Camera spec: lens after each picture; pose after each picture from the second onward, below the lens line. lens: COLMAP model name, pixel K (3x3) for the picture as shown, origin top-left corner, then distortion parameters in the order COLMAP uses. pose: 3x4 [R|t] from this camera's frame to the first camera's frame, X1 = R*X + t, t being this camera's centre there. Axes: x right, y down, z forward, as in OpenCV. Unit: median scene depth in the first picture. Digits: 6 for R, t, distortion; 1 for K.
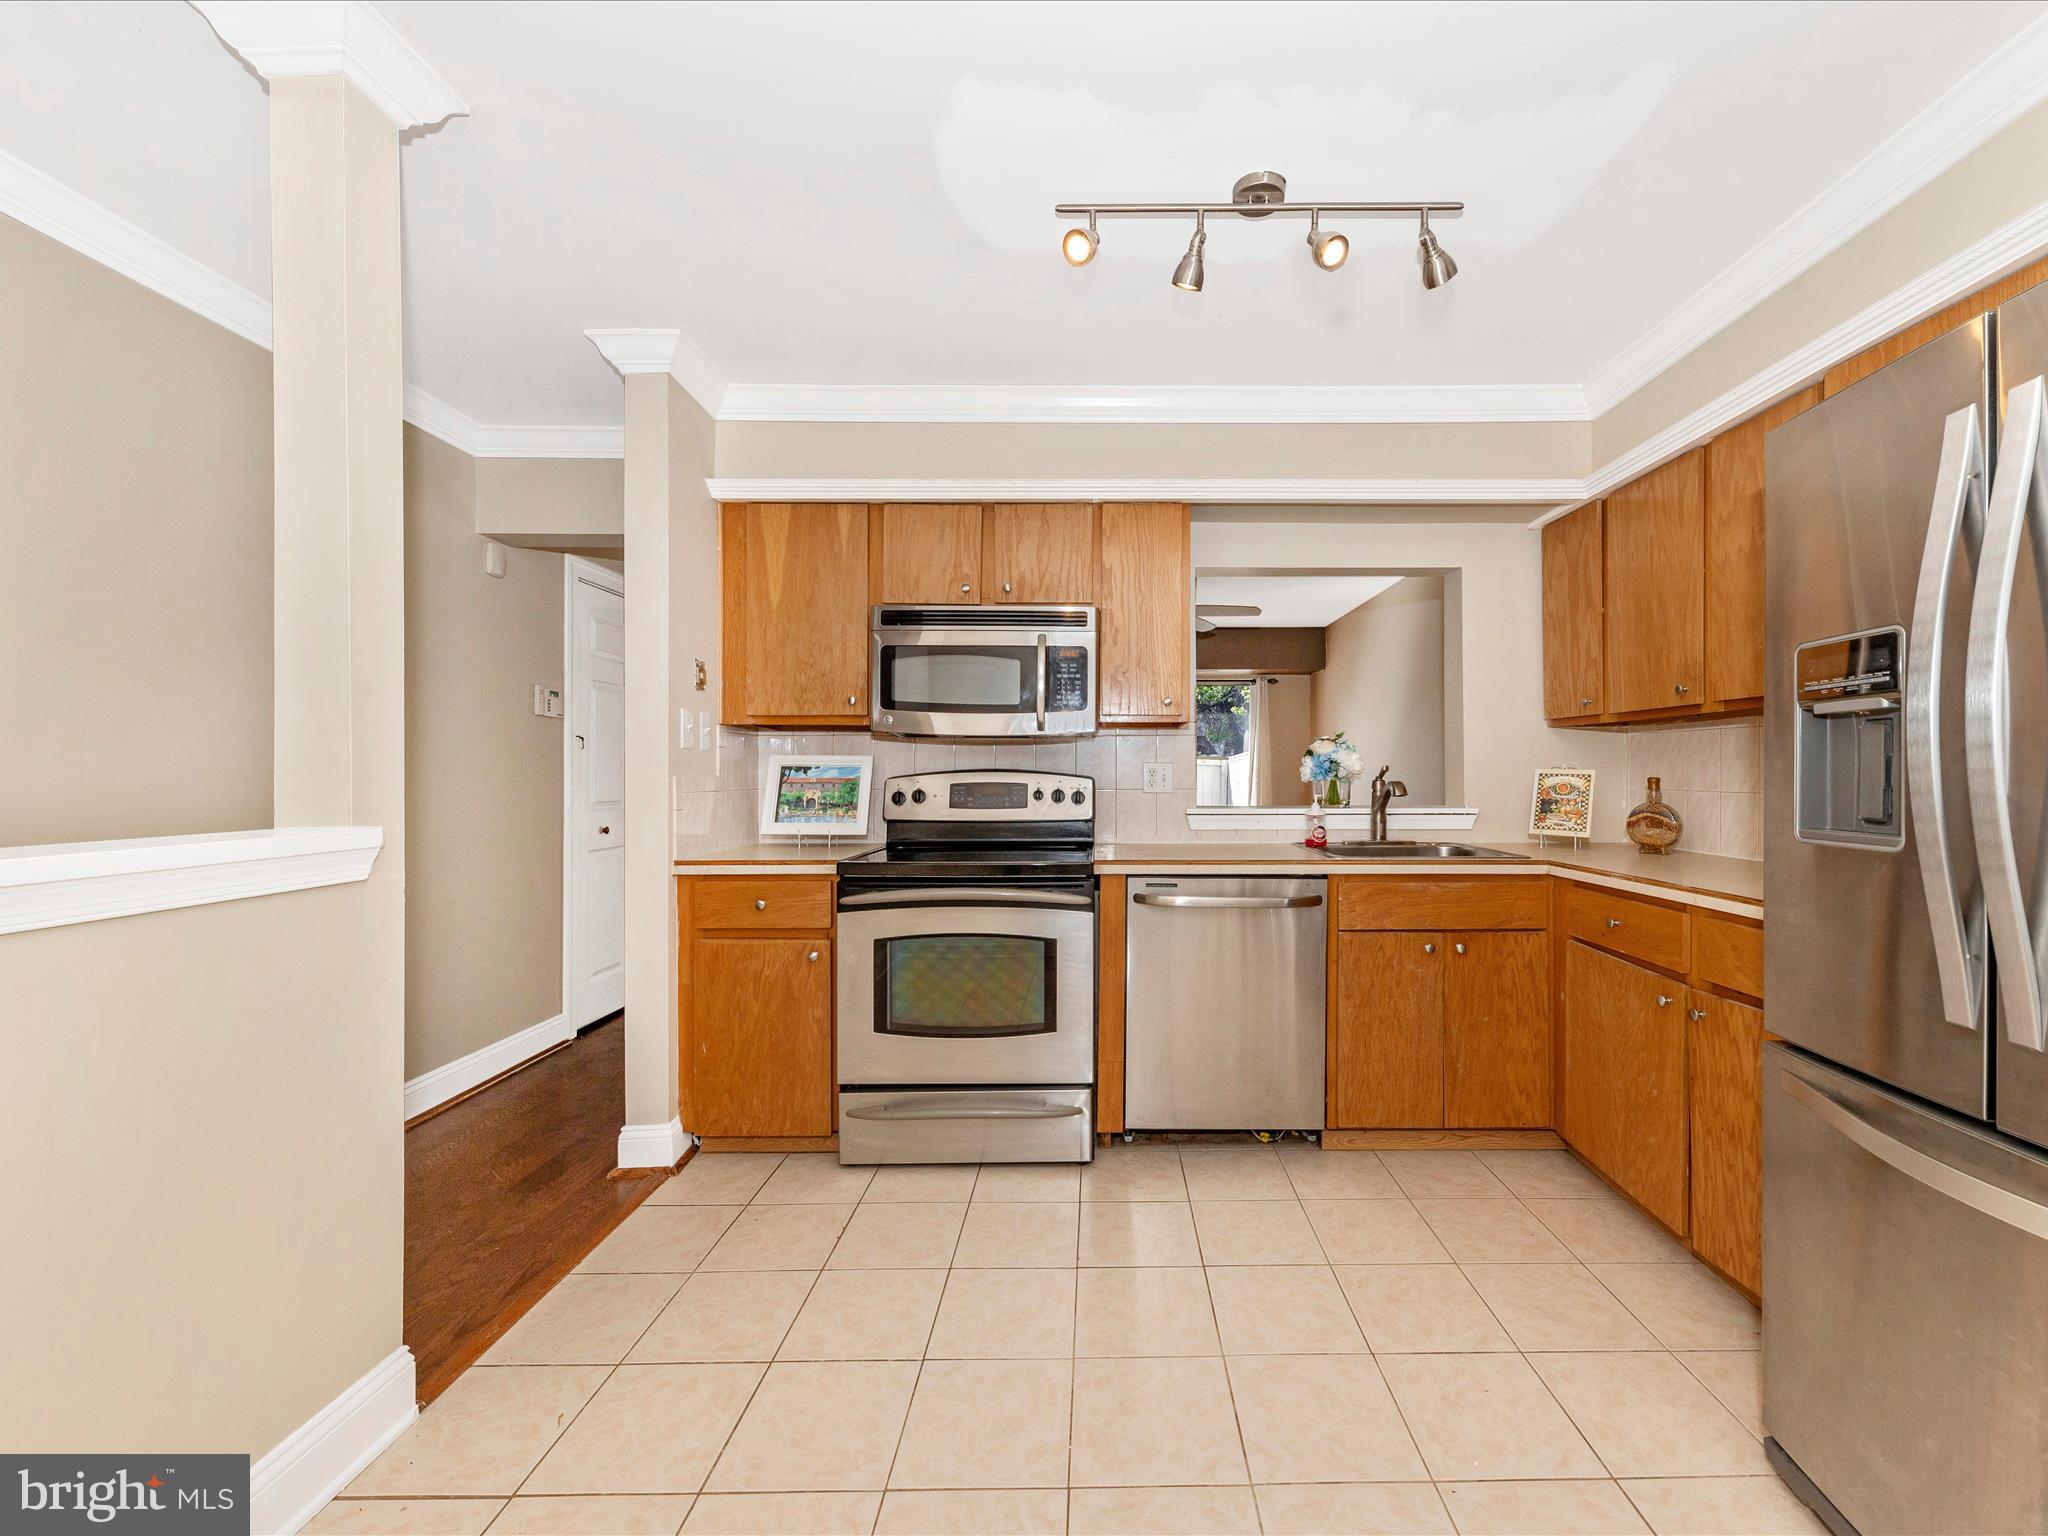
lens RADIAL K [[830.2, 0, 1103.4], [0, 830.2, 773.6], [0, 0, 1]] dist [0.001526, -0.000062]
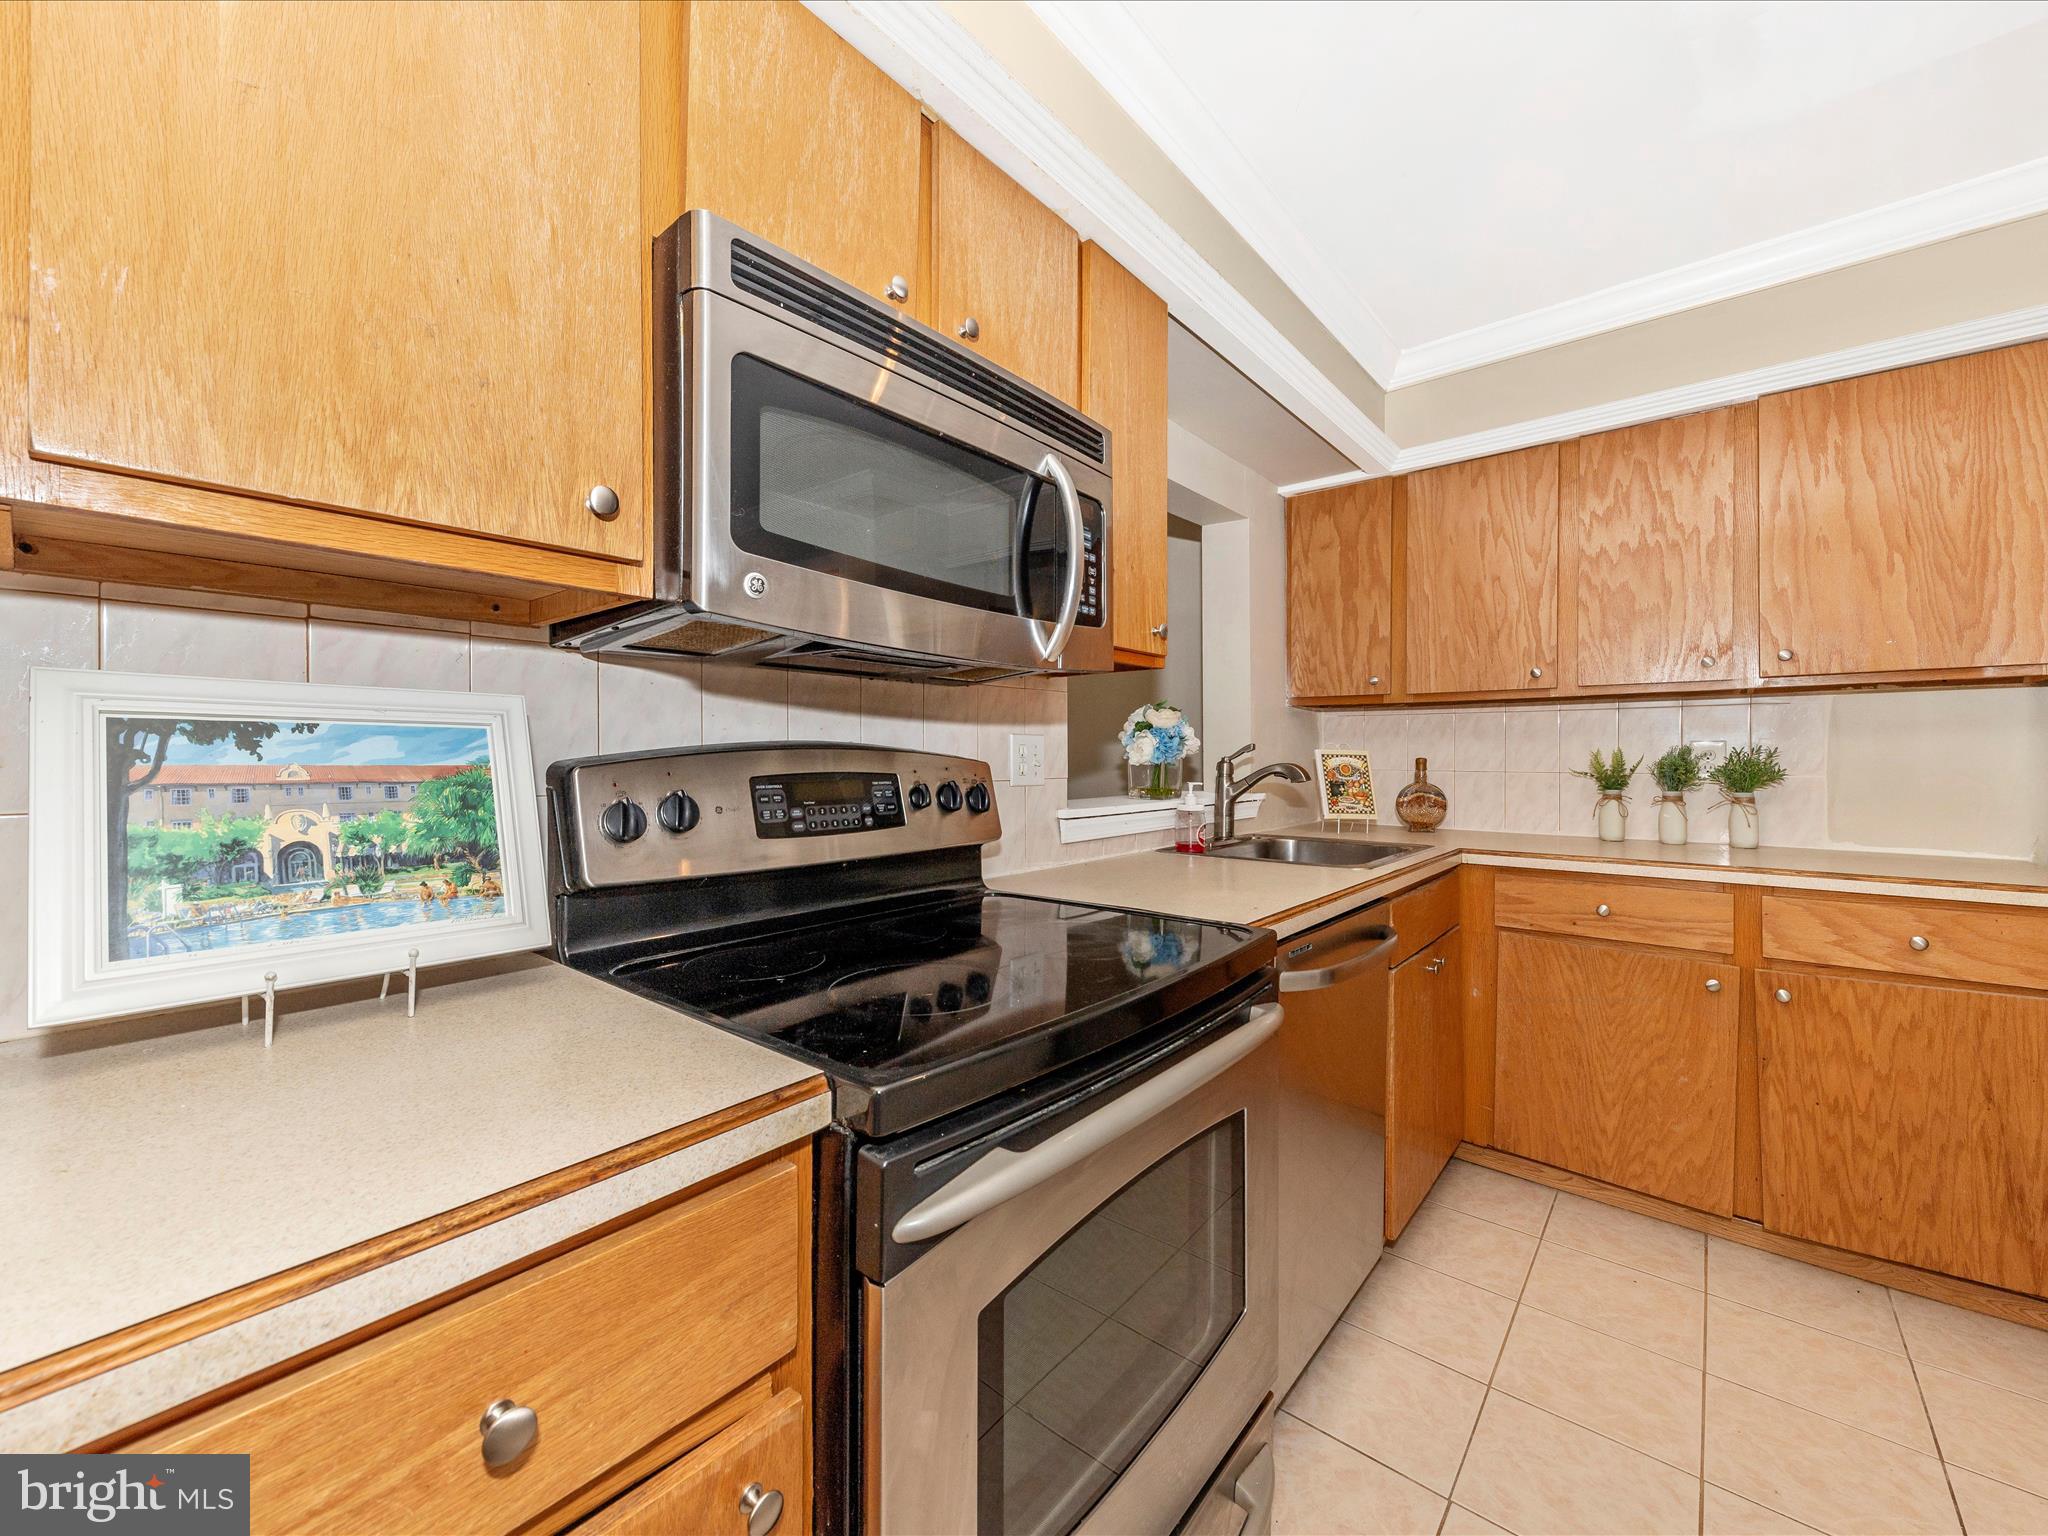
lens RADIAL K [[811.7, 0, 1019.5], [0, 811.7, 756.1], [0, 0, 1]] dist [0.001197, -0.000134]
pose [[0.660680, -0.000266, 0.750667, -0.427590], [-0.001474, 0.999998, 0.001652, 0.001307], [-0.750666, -0.002198, 0.660678, 0.711592]]
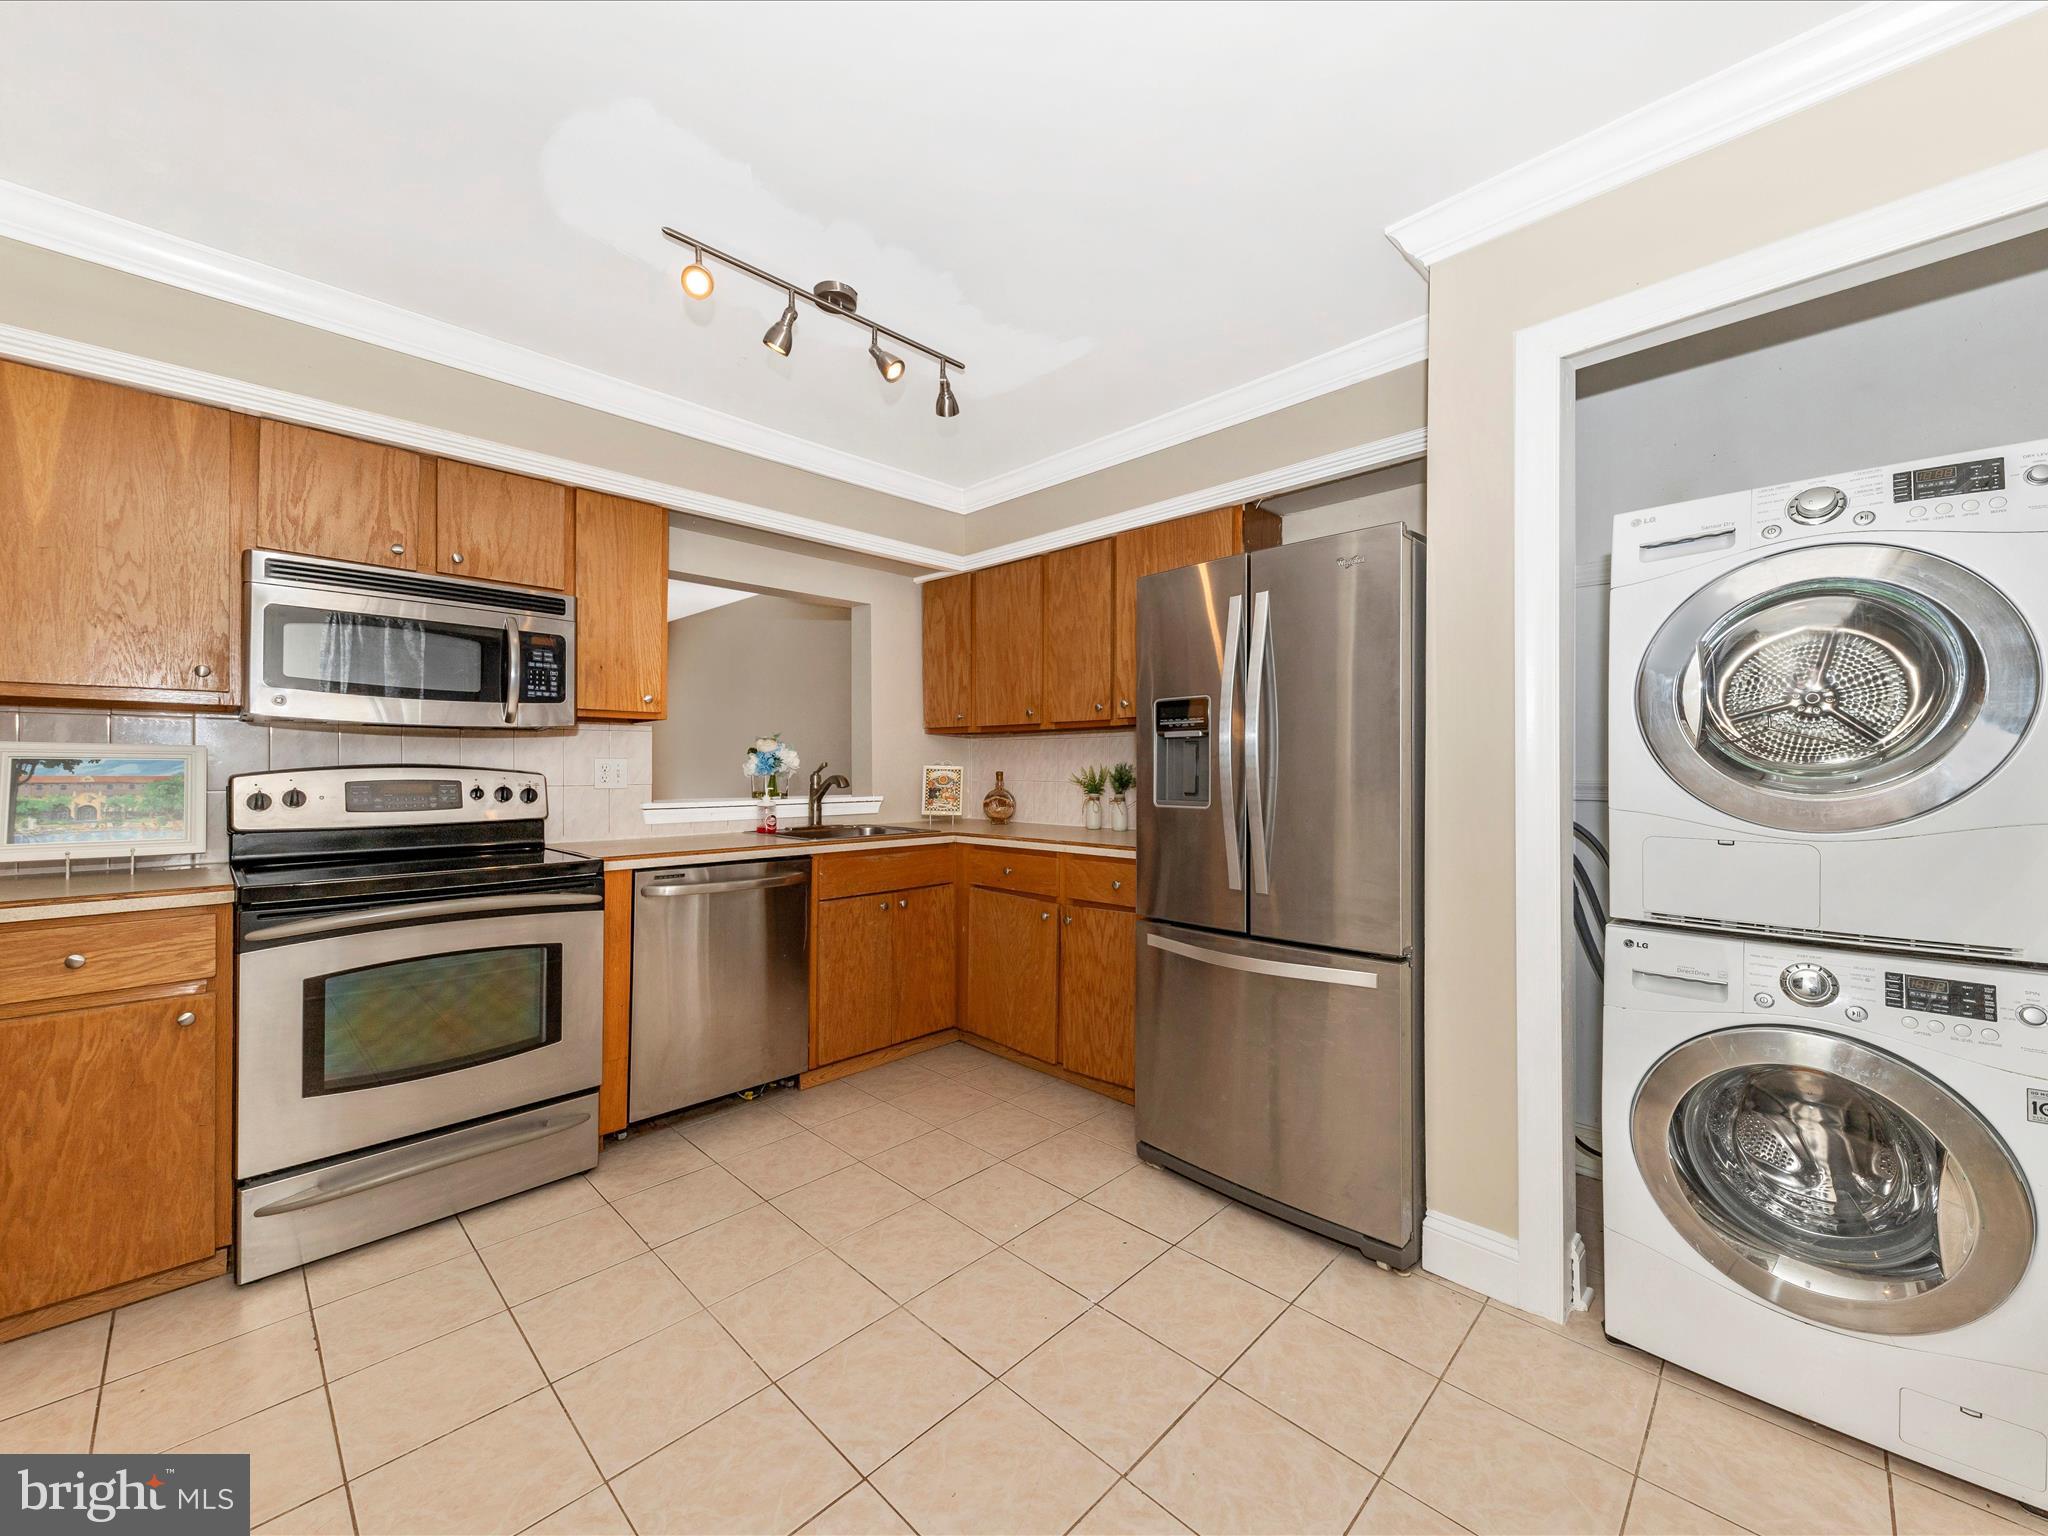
lens RADIAL K [[803.2, 0, 1018.6], [0, 803.2, 768.3], [0, 0, 1]] dist [0.020148, -0.005419]
pose [[0.716236, -0.000392, 0.697858, -0.294000], [0.000120, 1.000000, 0.000439, -0.001664], [-0.697858, -0.000231, 0.716236, -0.027722]]
